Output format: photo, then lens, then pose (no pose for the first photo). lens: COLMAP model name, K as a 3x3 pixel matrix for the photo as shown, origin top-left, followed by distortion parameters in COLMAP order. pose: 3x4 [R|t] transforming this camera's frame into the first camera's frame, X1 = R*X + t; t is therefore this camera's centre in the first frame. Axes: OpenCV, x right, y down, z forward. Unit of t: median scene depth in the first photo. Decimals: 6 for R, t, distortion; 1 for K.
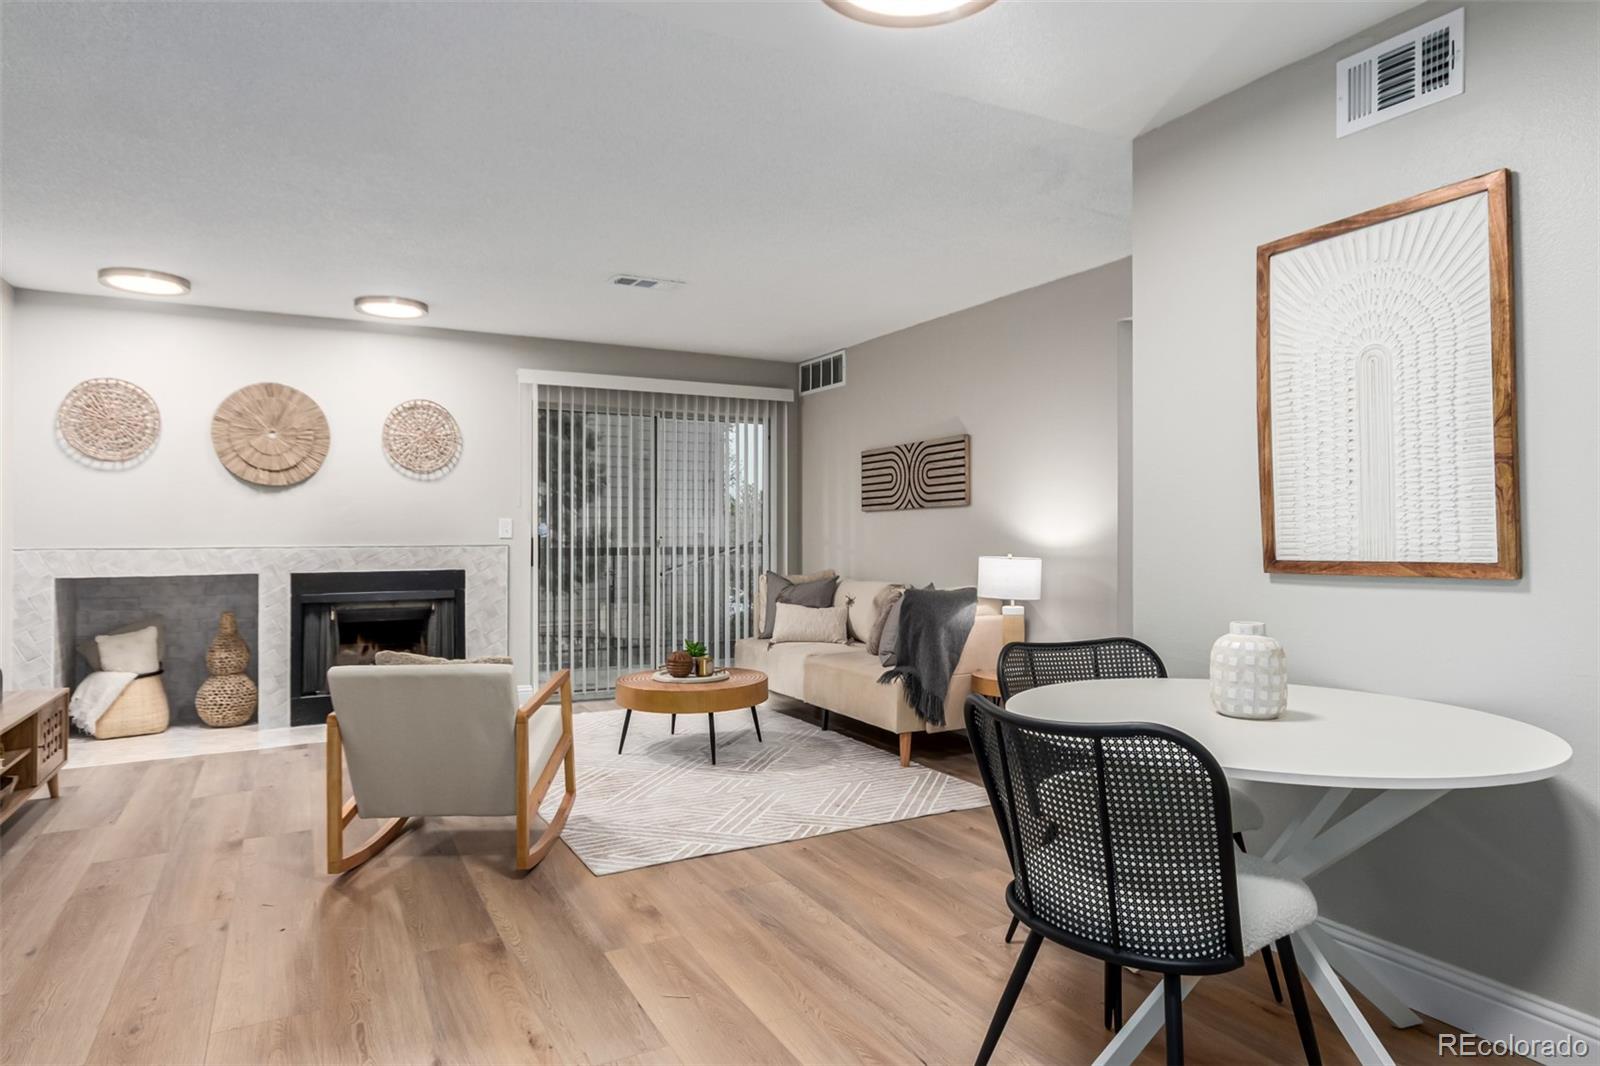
lens RADIAL K [[940.7, 0, 791.3], [0, 940.7, 527.3], [0, 0, 1]] dist [0.015093, -0.000893]
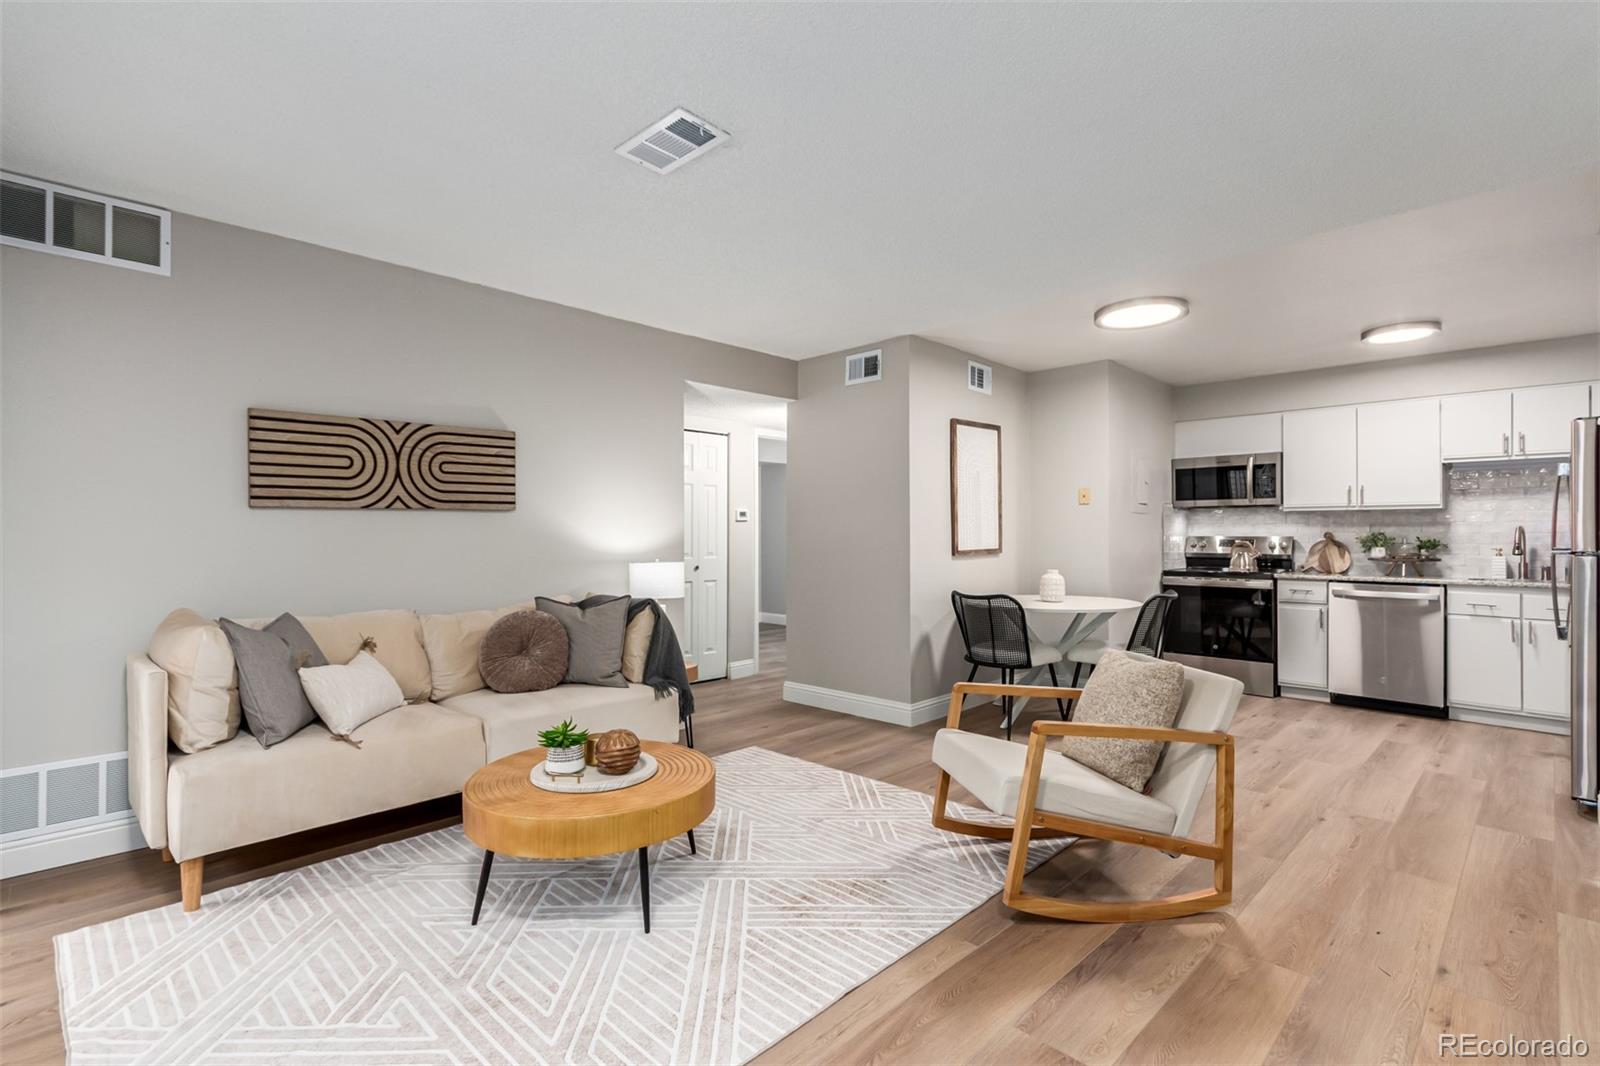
lens RADIAL K [[749.3, 0, 799.6], [0, 749.3, 527.5], [0, 0, 1]] dist [0.005188, 0.000662]
pose [[-0.298401, 0.011637, 0.954370, -0.580044], [-0.004591, 0.999897, -0.013627, 0.002009], [-0.954430, -0.008448, -0.298317, 0.945207]]
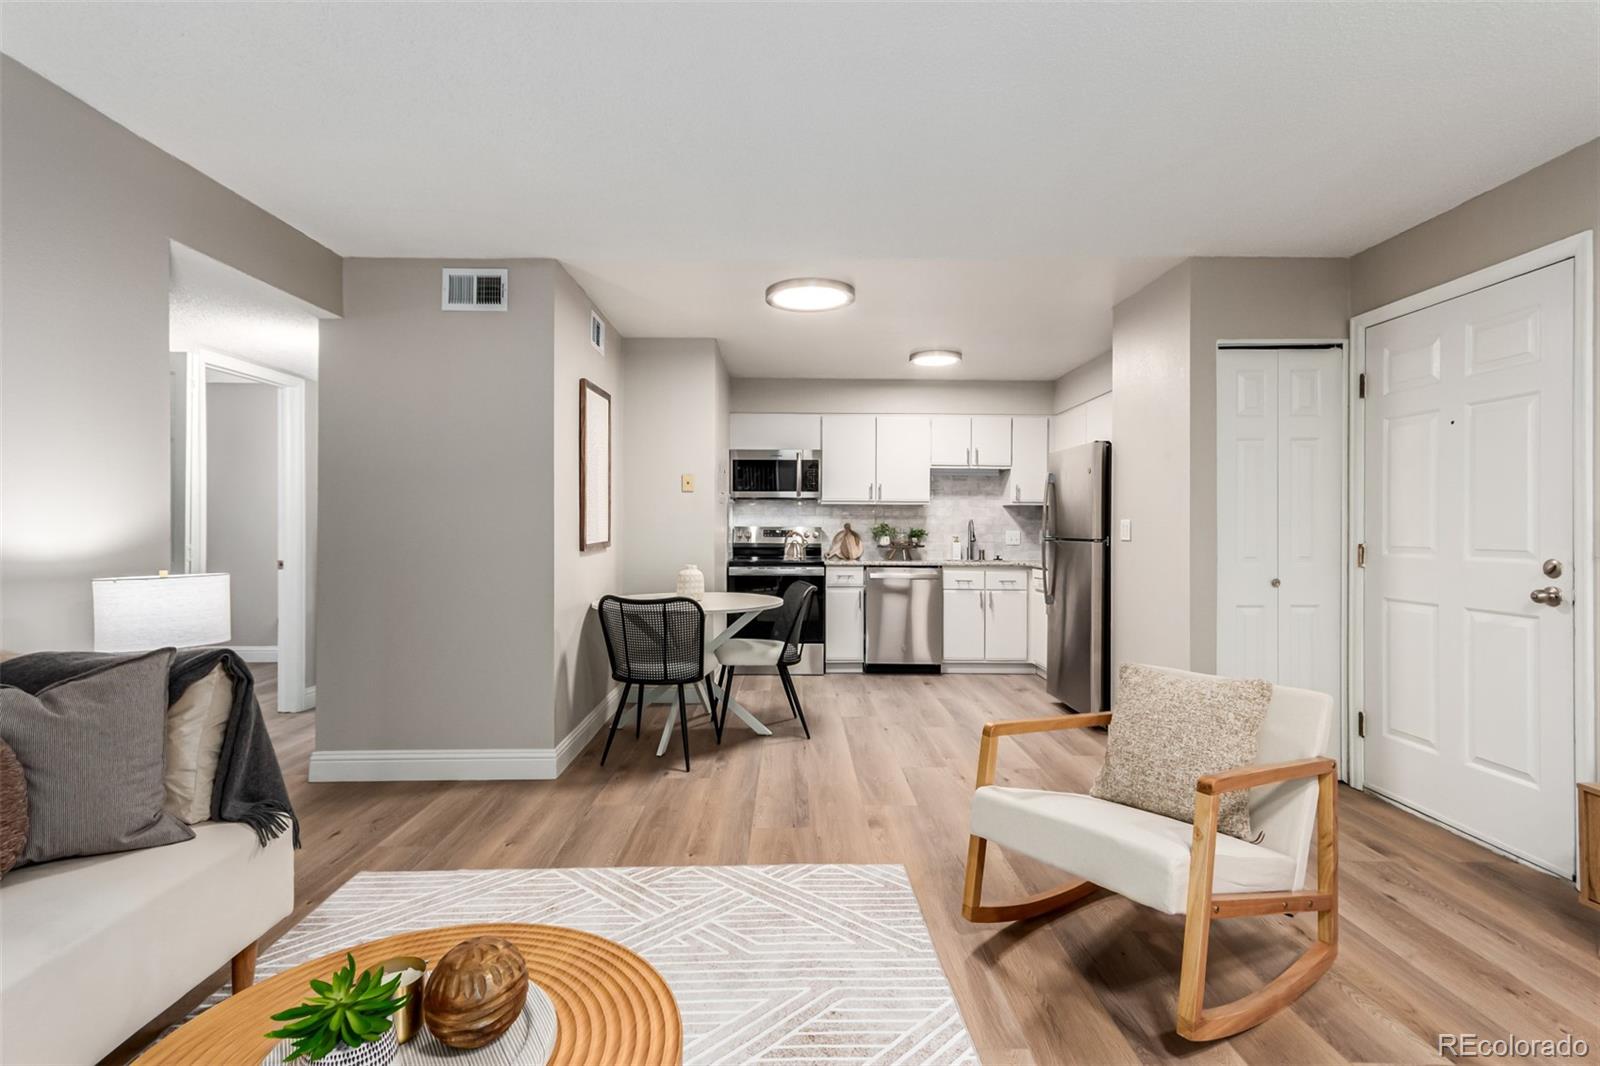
lens RADIAL K [[776.1, 0, 799.6], [0, 776.1, 522.4], [0, 0, 1]] dist [0.004644, 0.000703]
pose [[-0.890919, 0.000288, 0.454161, -0.290543], [-0.004407, 0.999947, -0.009280, 0.001141], [-0.454140, -0.010270, -0.890871, 1.070462]]
